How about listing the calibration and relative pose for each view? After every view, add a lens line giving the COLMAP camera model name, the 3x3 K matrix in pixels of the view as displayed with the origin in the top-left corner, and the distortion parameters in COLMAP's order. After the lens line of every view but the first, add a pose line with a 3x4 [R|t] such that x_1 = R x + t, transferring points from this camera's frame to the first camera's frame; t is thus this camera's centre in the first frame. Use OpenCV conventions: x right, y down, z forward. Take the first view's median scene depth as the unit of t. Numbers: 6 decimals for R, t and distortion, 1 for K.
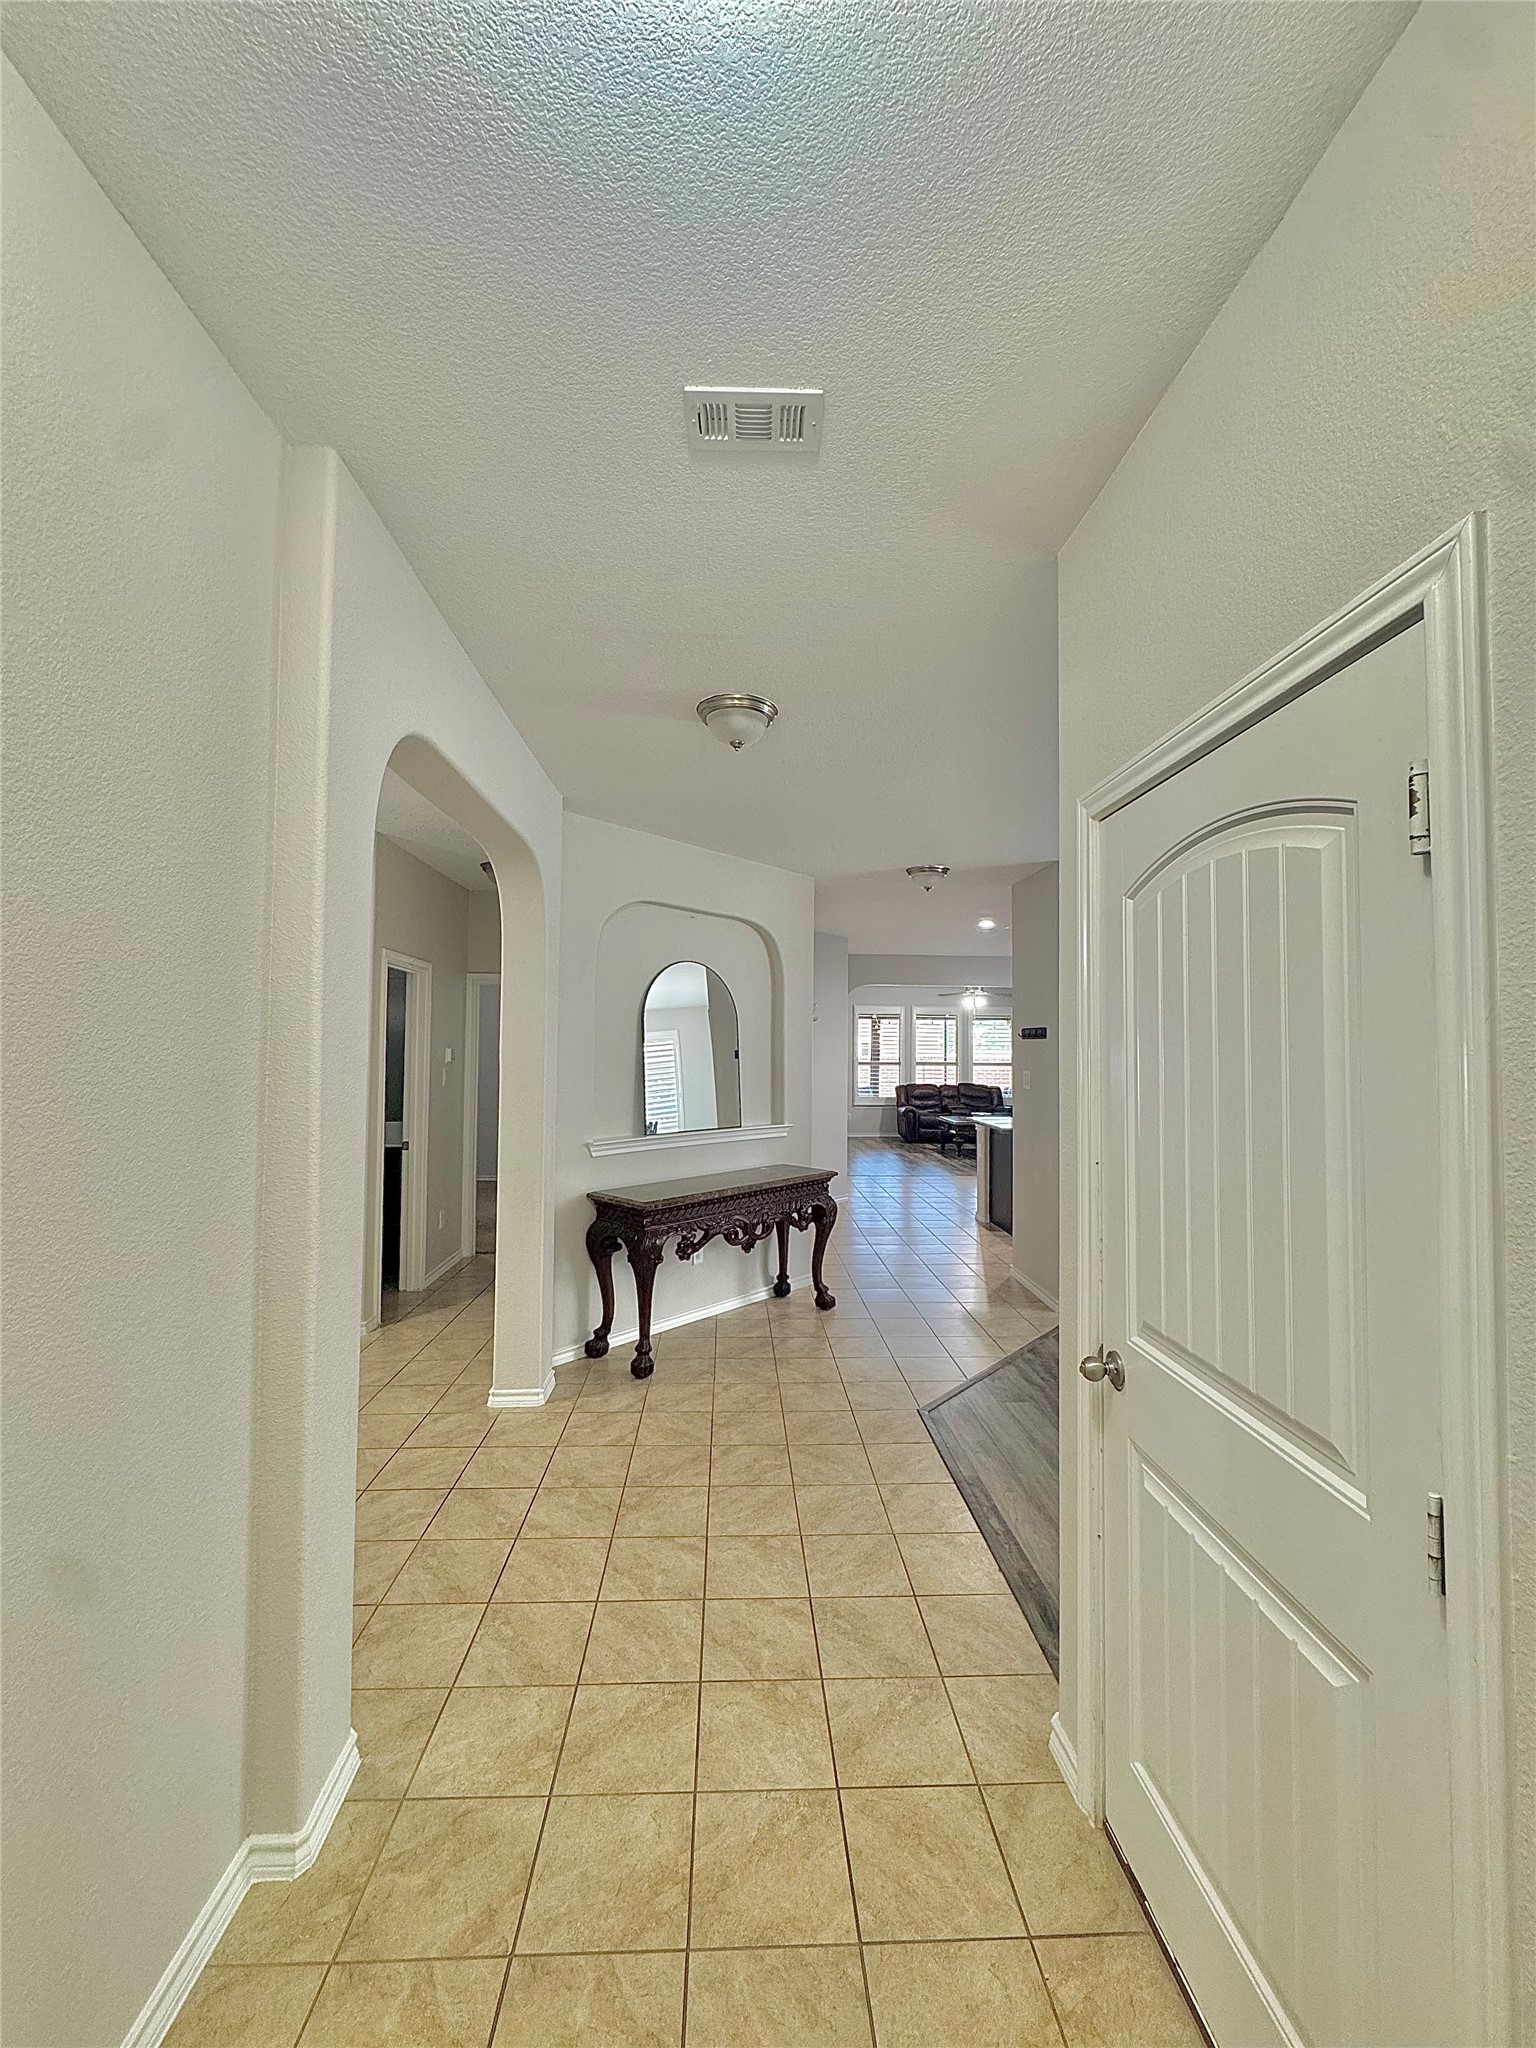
lens RADIAL K [[821.0, 0, 768.0], [0, 821.0, 1024.0], [0, 0, 1]] dist [-0.001554, 0.000061]
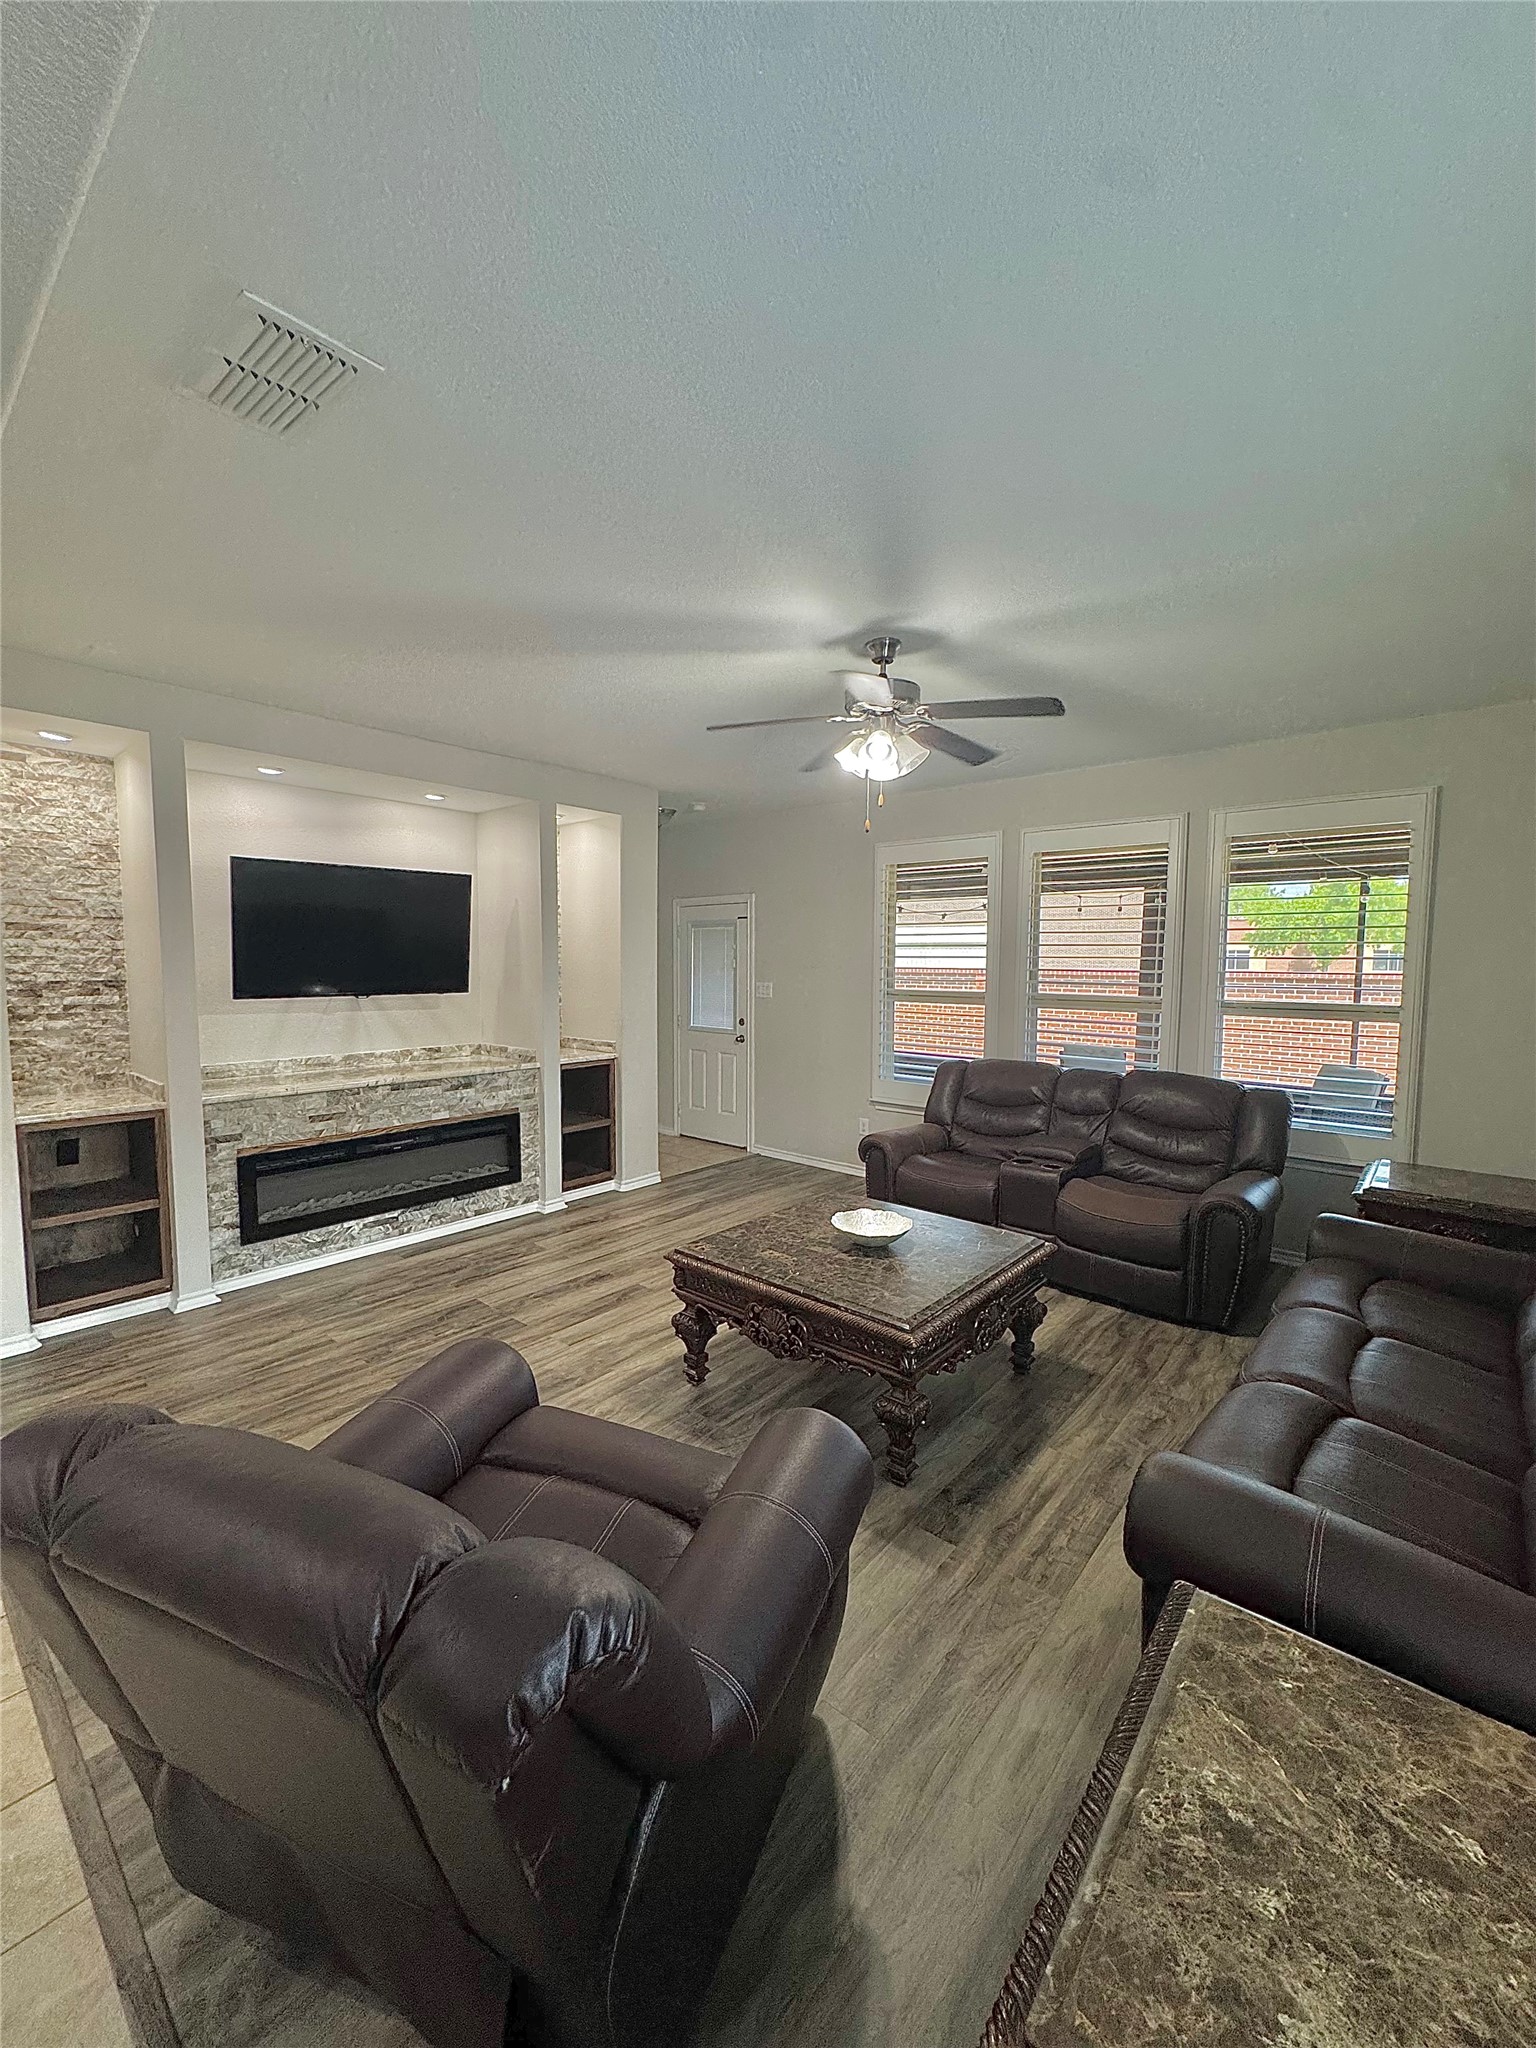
lens RADIAL K [[821.0, 0, 768.0], [0, 821.0, 1024.0], [0, 0, 1]] dist [-0.001554, 0.000061]
pose [[0.738219, 0.032727, -0.673766, 0.332665], [0.032253, 0.995968, 0.083715, 0.024943], [0.673789, -0.083531, 0.734187, 0.674193]]
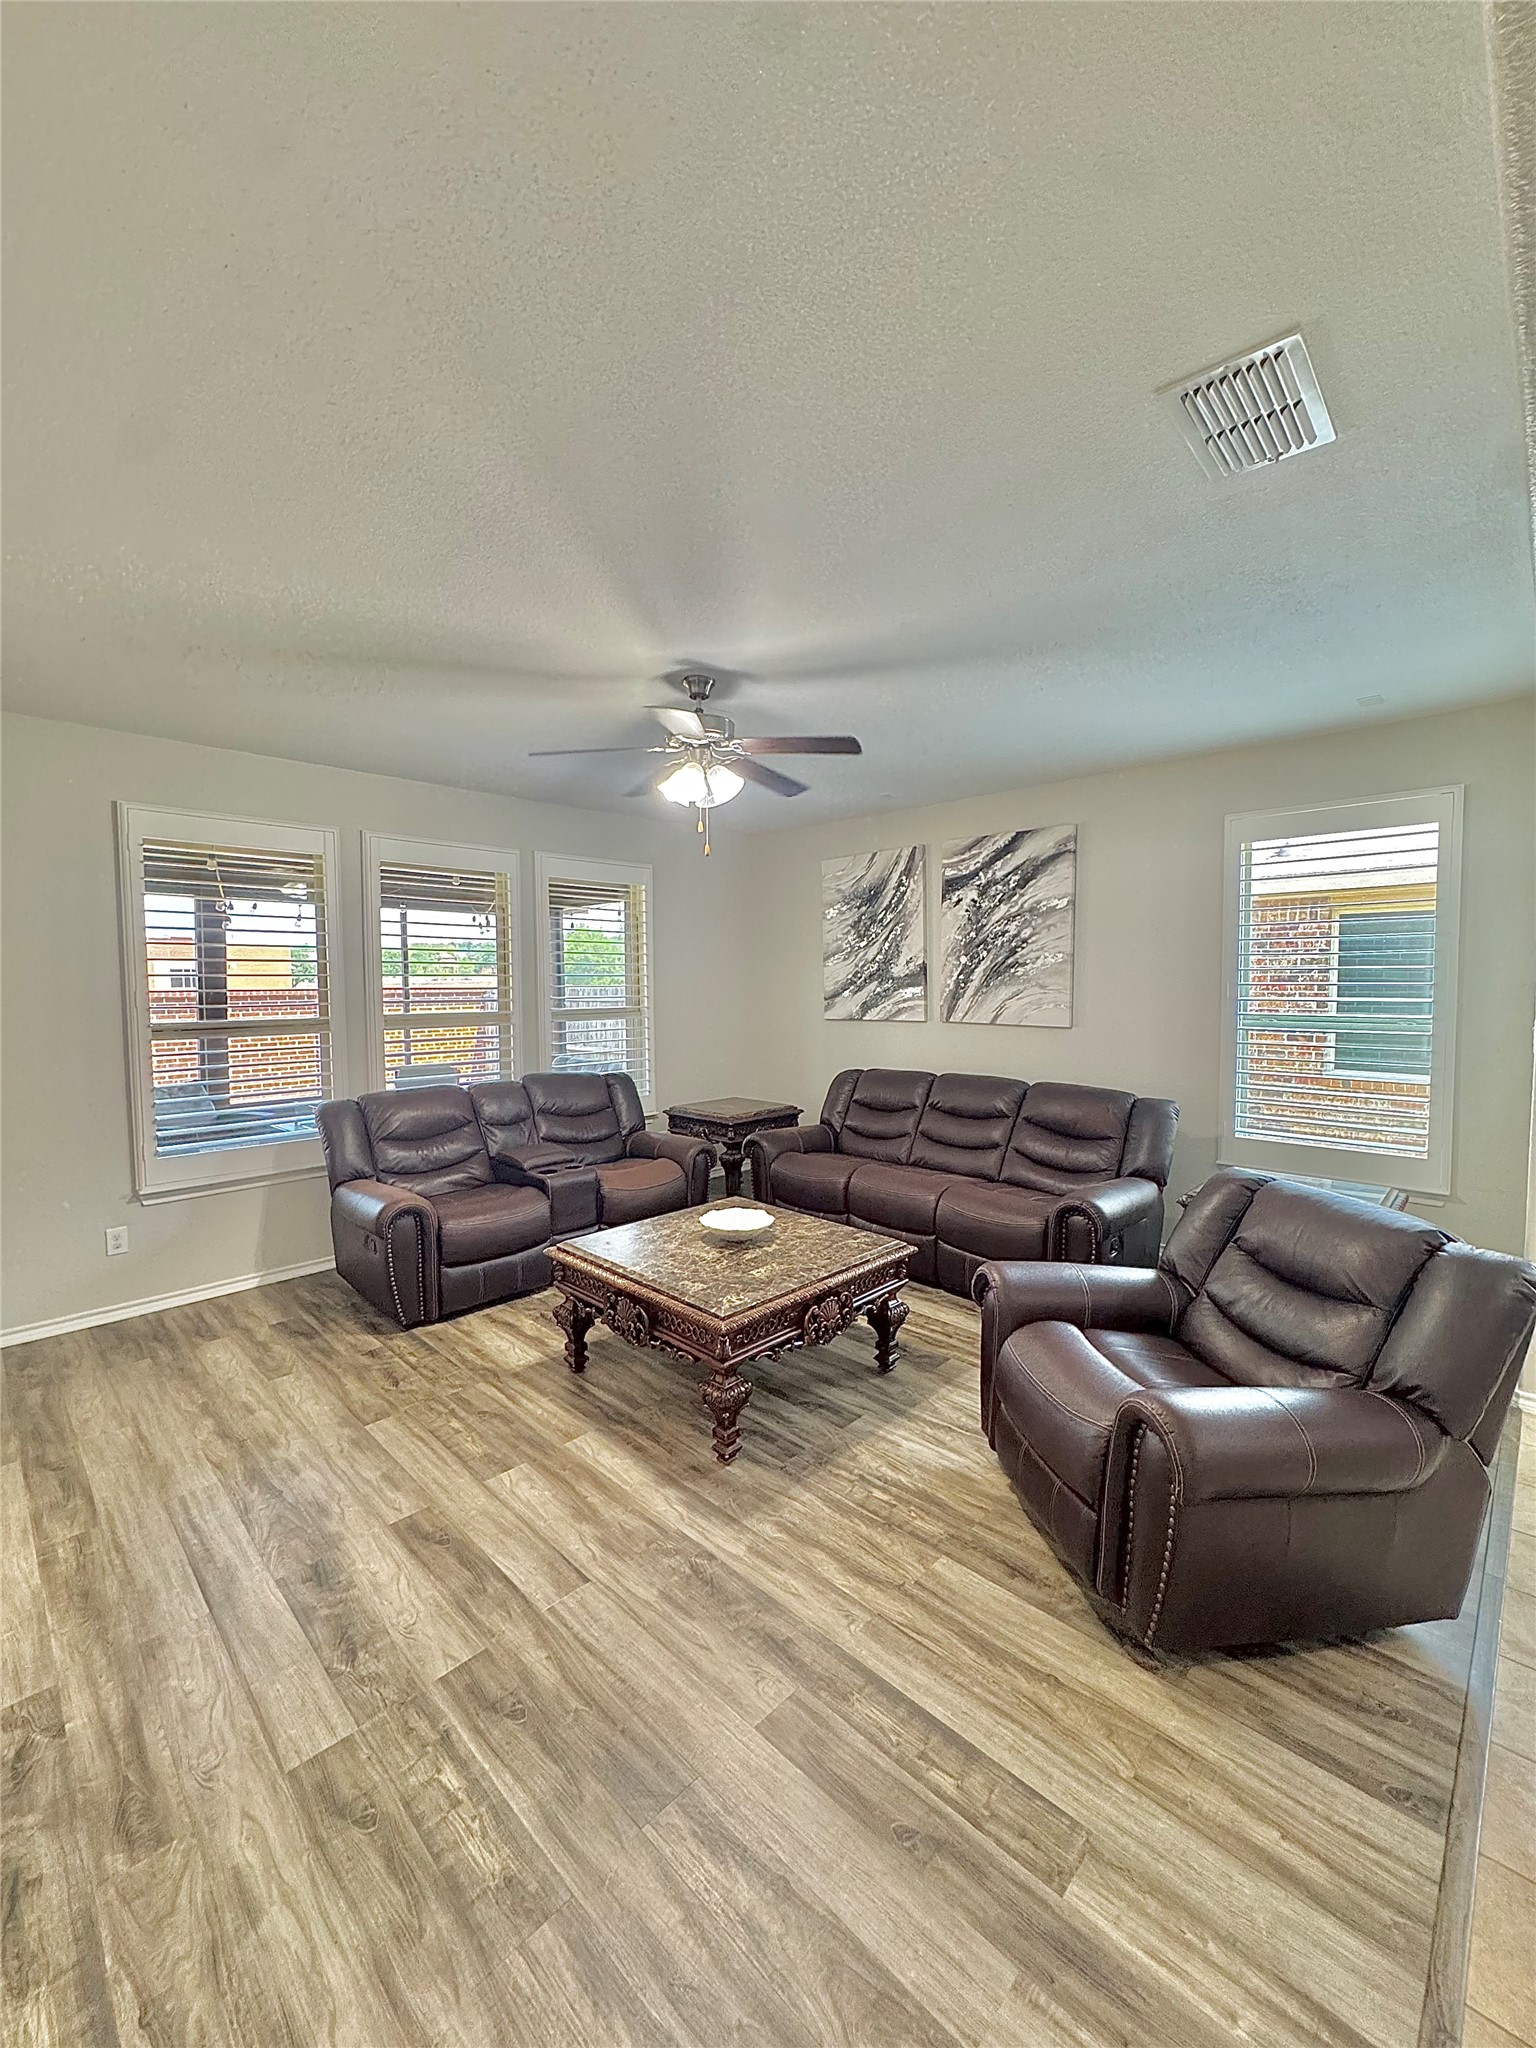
lens RADIAL K [[804.3, 0, 796.8], [0, 804.3, 1017.0], [0, 0, 1]] dist [0.000232, 0.000006]
pose [[0.713803, -0.060545, 0.697724, 0.081036], [0.000254, 0.996279, 0.086192, 0.018998], [-0.700346, -0.061347, 0.711162, 0.675146]]
